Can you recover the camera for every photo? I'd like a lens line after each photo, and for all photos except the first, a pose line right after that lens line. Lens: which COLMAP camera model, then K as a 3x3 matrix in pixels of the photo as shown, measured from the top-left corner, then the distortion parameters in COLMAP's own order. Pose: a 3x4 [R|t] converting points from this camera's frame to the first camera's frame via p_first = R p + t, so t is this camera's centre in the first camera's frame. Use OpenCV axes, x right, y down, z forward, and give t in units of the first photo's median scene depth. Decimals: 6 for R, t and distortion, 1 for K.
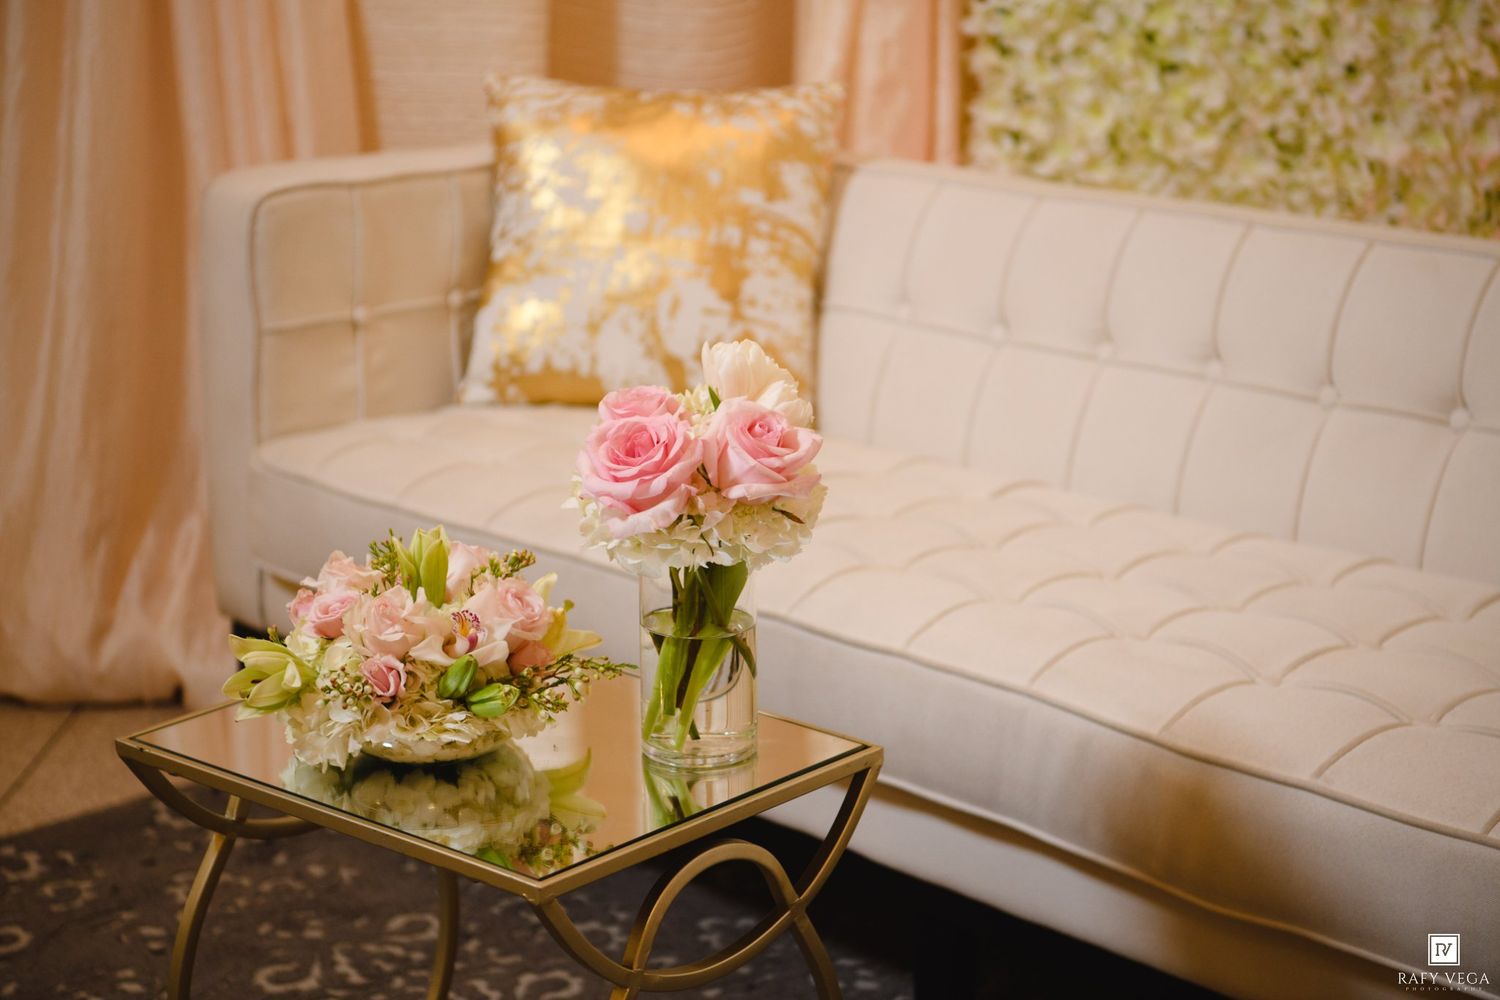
lens RADIAL K [[2864.0, 0, 743.6], [0, 2864.0, 503.1], [0, 0, 1]] dist [0.326485, 0.000000]
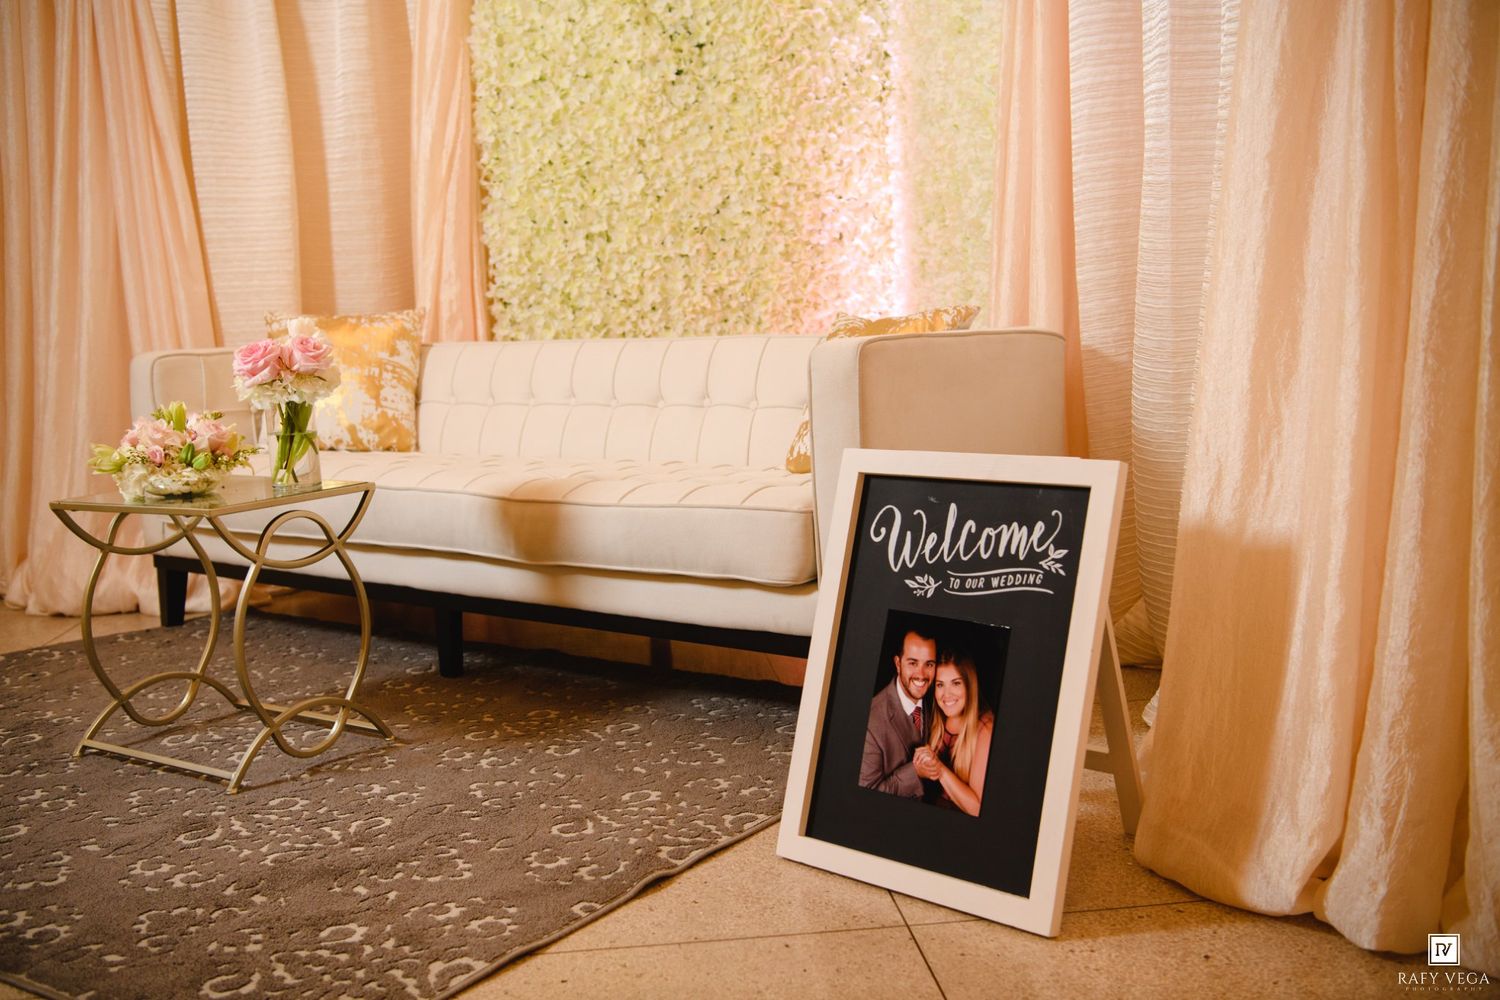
lens RADIAL K [[1478.1, 0, 757.3], [0, 1478.1, 501.4], [0, 0, 1]] dist [0.018885, 0.000000]
pose [[0.986961, -0.062045, 0.148523, 0.104986], [0.080629, 0.989180, -0.122567, 0.162710], [-0.139311, 0.132944, 0.981284, -0.167349]]
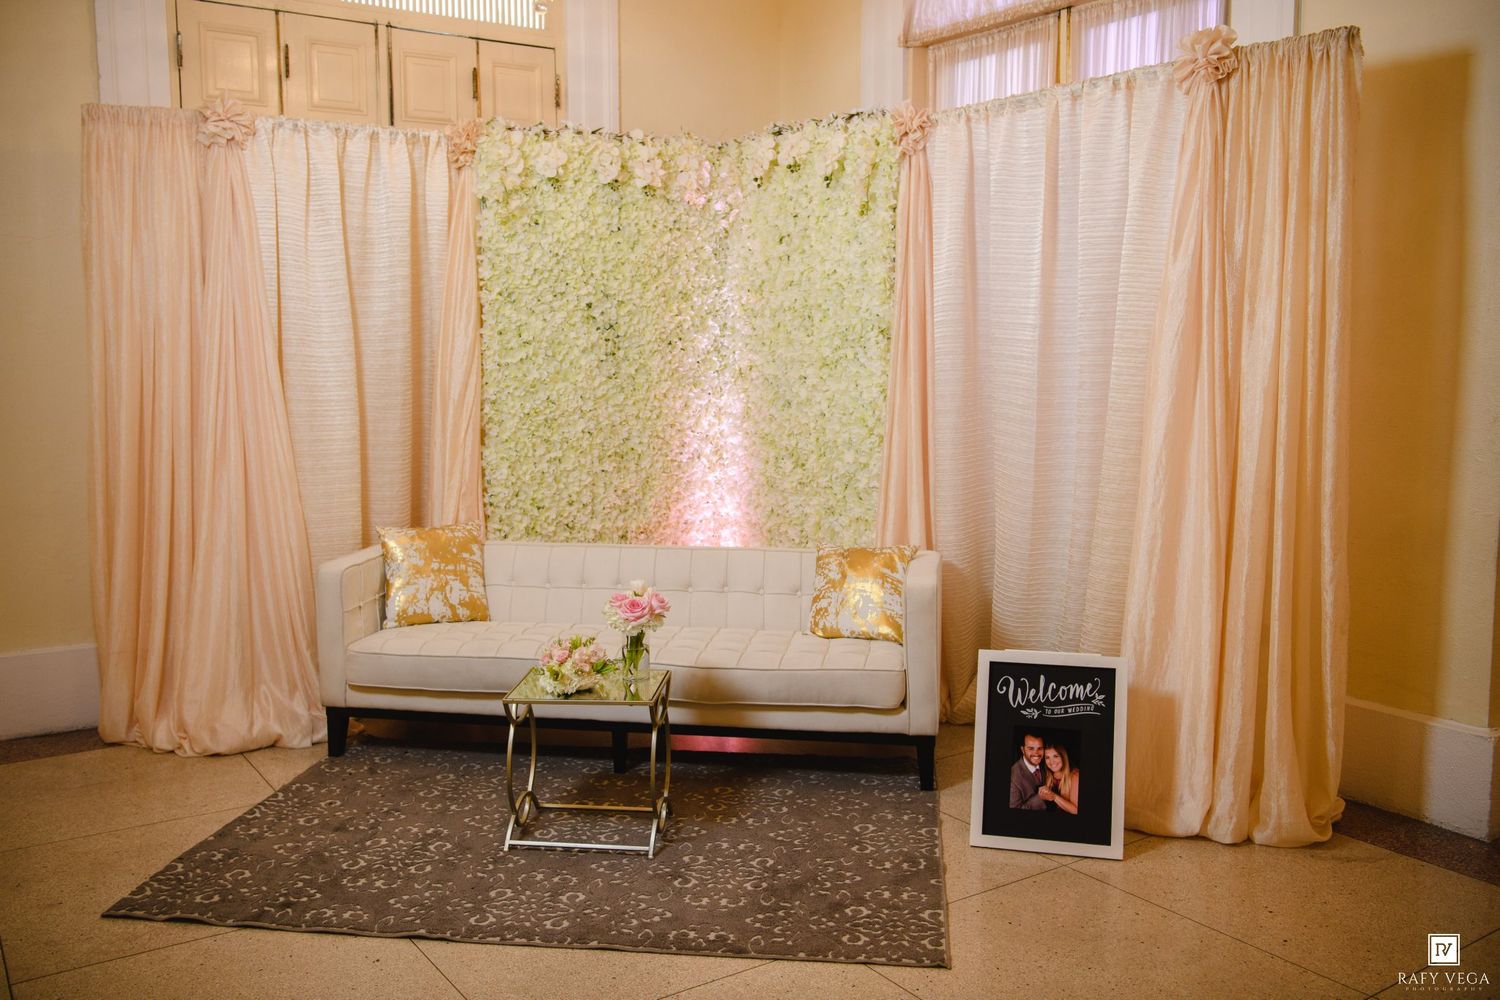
lens RADIAL K [[1282.8, 0, 749.8], [0, 1282.8, 496.8], [0, 0, 1]] dist [-0.028143, -0.000768]
pose [[0.801486, -0.078343, 0.592860, -0.565018], [0.157733, 0.983969, -0.083214, 0.003605], [-0.576837, 0.160208, 0.800995, -0.374838]]
